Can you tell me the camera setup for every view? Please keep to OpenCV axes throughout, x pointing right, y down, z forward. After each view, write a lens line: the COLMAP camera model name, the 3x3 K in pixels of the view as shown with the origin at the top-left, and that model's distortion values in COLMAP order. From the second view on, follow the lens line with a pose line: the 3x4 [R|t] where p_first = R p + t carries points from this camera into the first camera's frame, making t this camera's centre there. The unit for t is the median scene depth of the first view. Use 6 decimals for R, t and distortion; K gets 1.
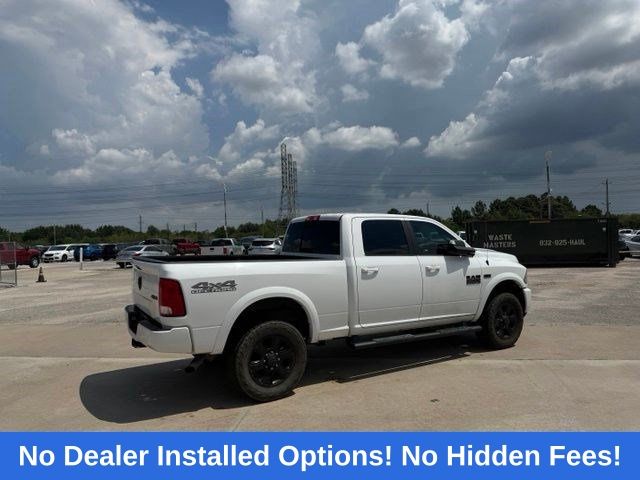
lens RADIAL K [[458.7, 0, 320.7], [0, 458.7, 231.5], [0, 0, 1]] dist [0.030015, -0.037839]
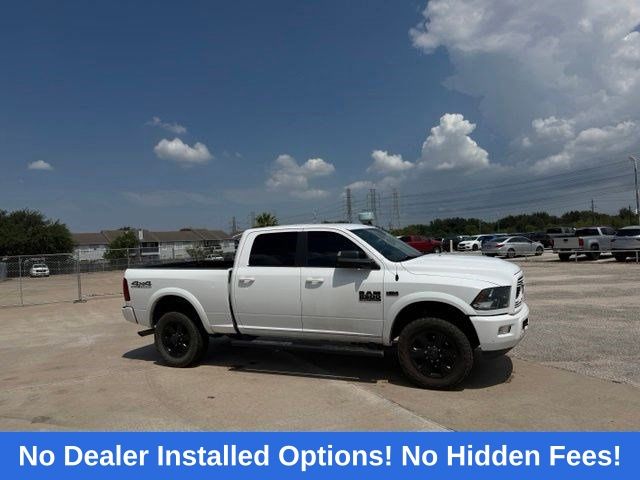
lens RADIAL K [[458.7, 0, 320.7], [0, 458.7, 231.5], [0, 0, 1]] dist [0.030015, -0.037839]
pose [[0.573062, -0.023818, -0.819166, 0.994372], [0.048154, 0.998829, 0.004645, -0.026343], [0.818096, -0.042108, 0.573538, 0.431141]]
